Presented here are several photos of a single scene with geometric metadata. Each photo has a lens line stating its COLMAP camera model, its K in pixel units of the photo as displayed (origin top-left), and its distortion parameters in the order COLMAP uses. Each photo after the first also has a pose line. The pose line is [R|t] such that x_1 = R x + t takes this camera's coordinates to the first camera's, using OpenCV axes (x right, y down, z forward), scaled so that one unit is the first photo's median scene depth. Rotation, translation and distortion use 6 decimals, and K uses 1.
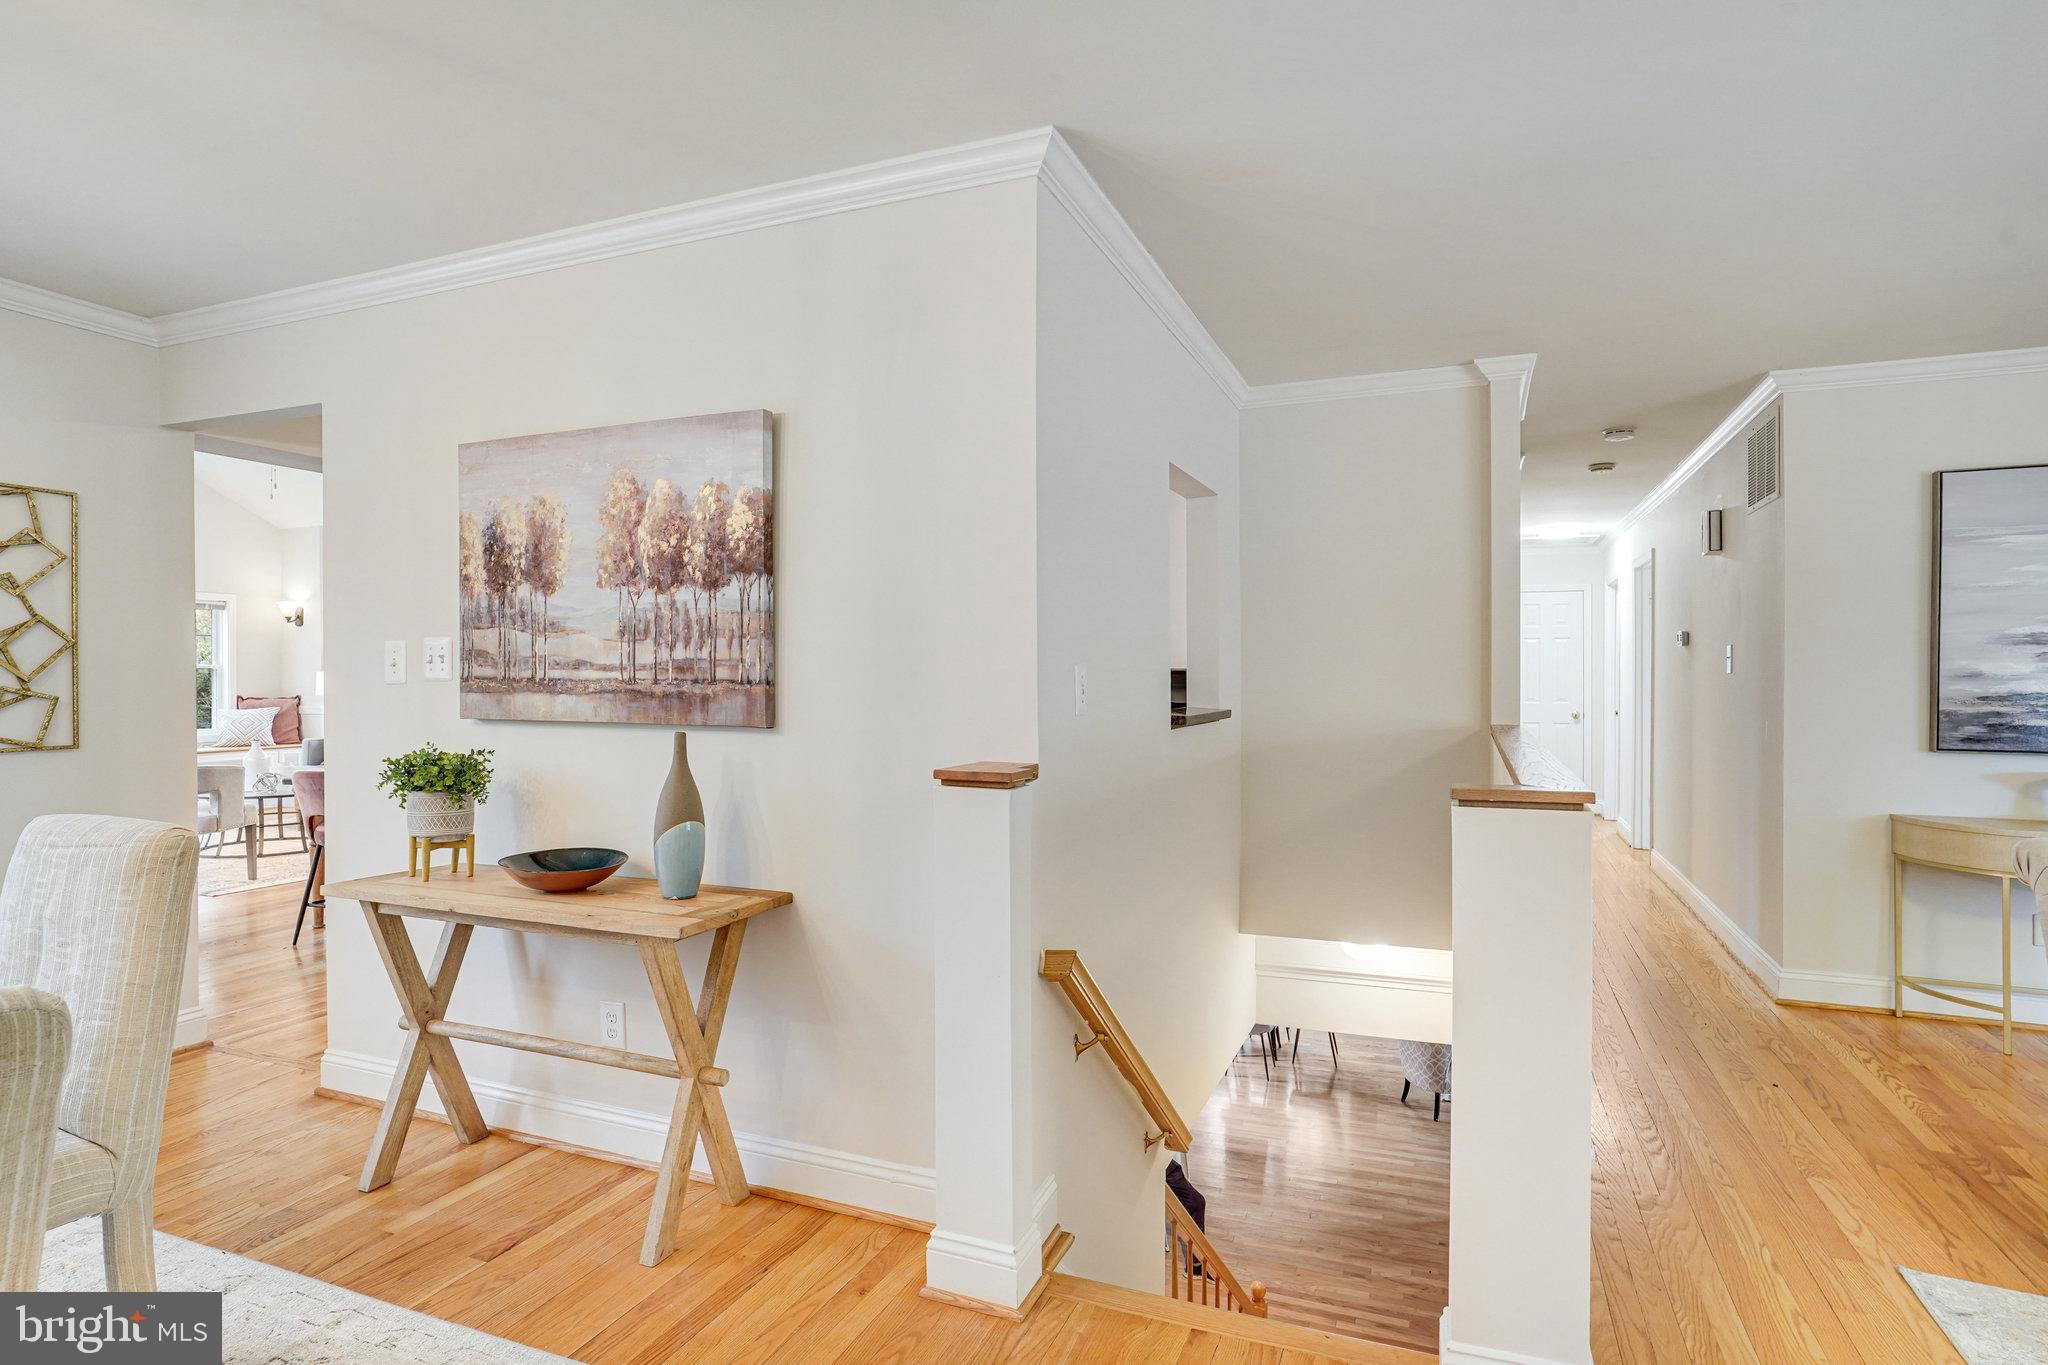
lens RADIAL K [[1092.3, 0, 1023.7], [0, 1092.3, 673.9], [0, 0, 1]] dist [-0.078692, 0.056865]
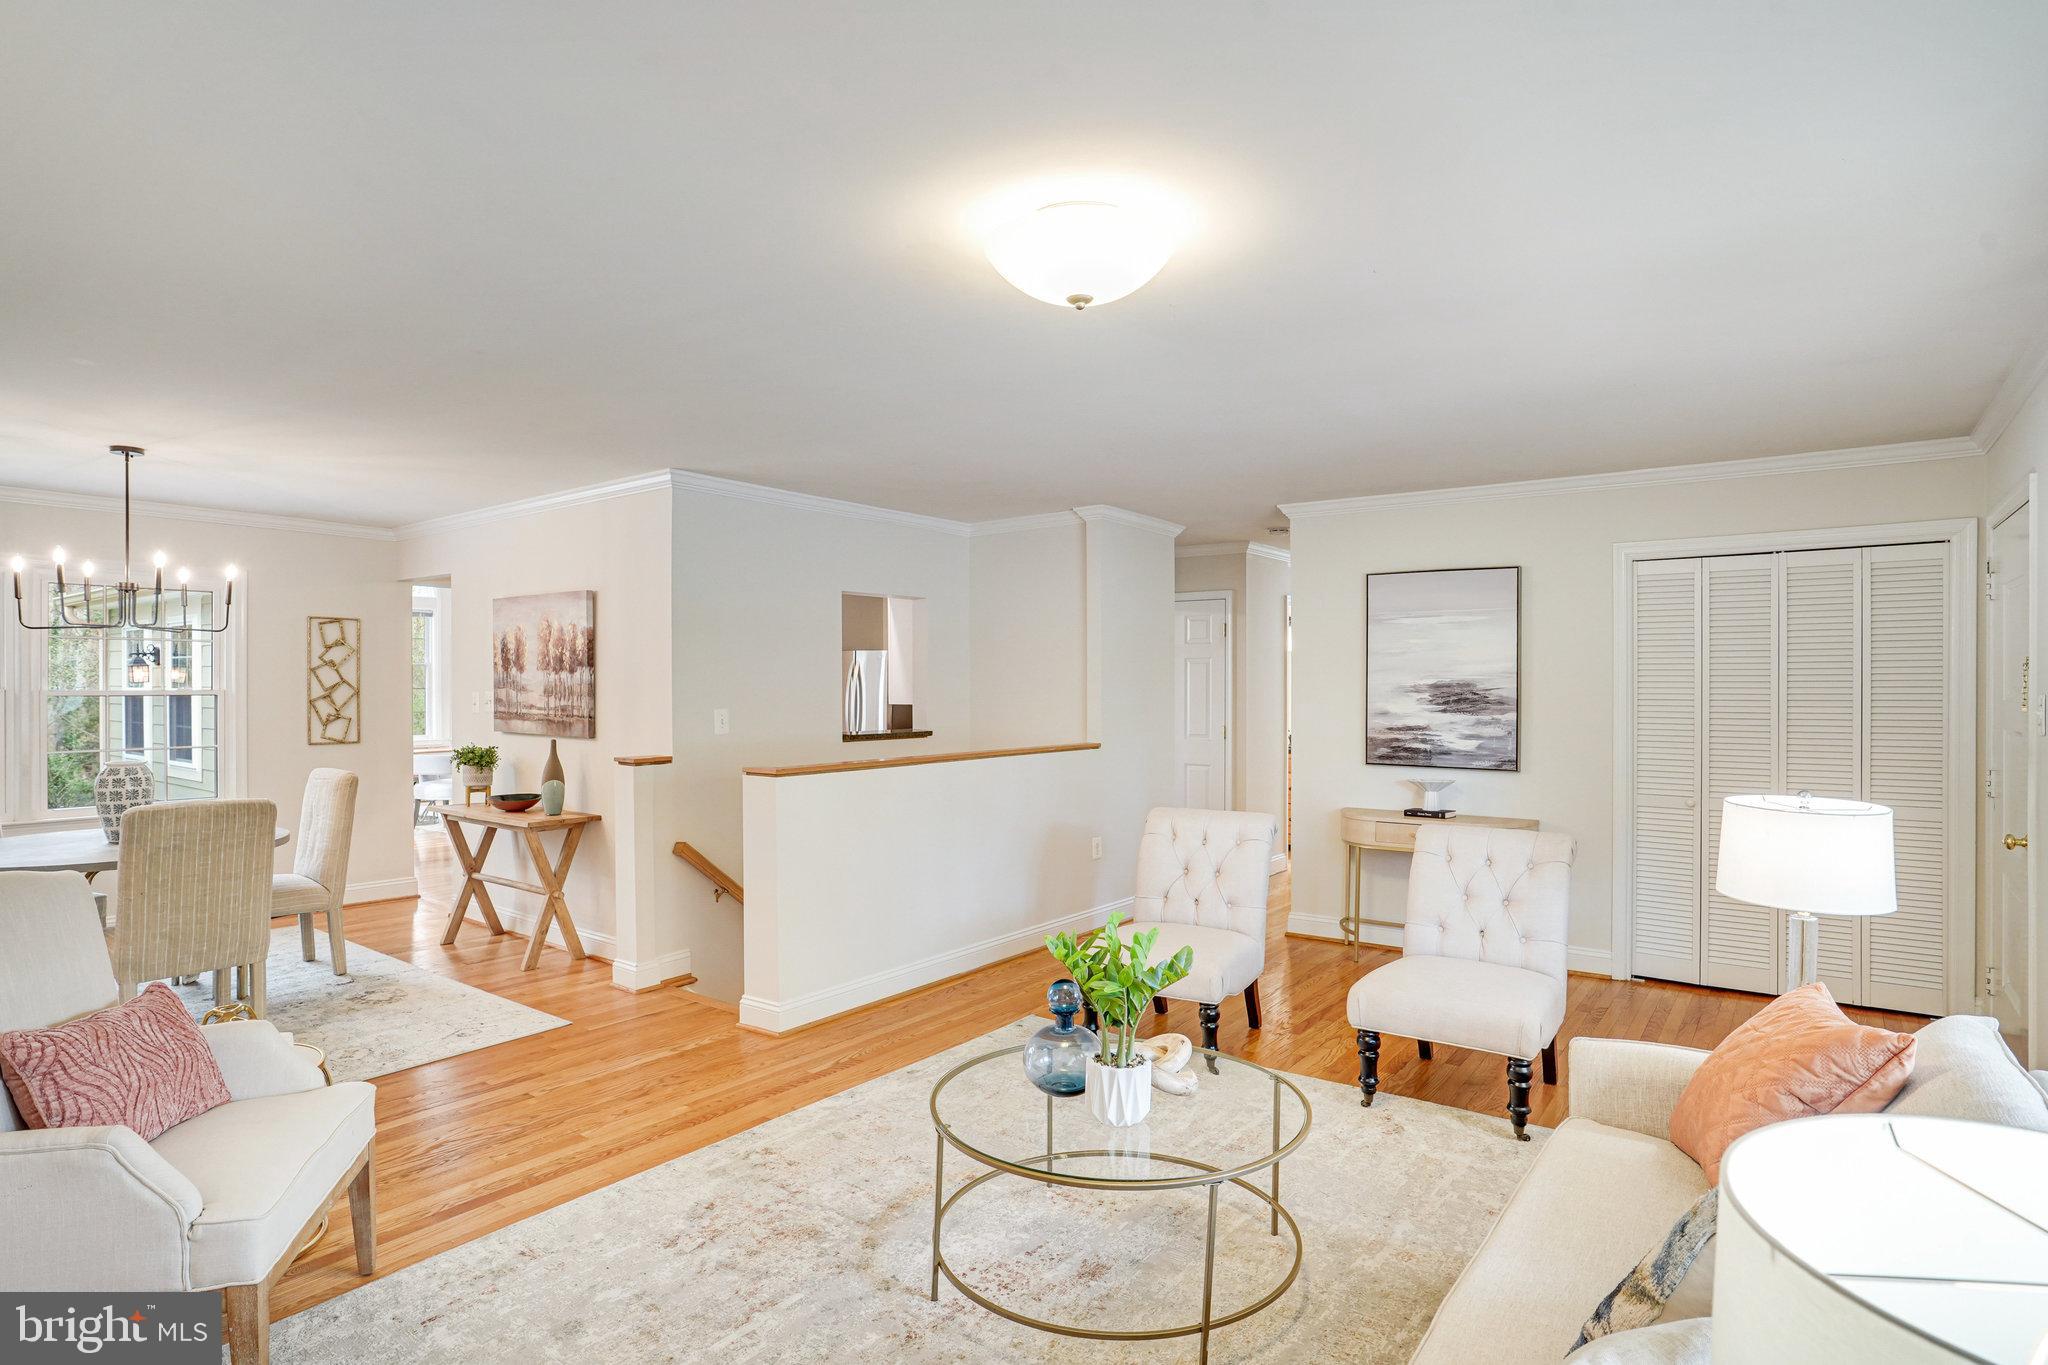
lens RADIAL K [[1092.3, 0, 1023.7], [0, 1092.3, 673.9], [0, 0, 1]] dist [-0.078692, 0.056865]
pose [[0.962186, -0.003042, -0.272376, 1.106896], [0.001188, 0.999975, -0.006974, -0.058082], [0.272390, 0.006386, 0.962166, -0.777202]]
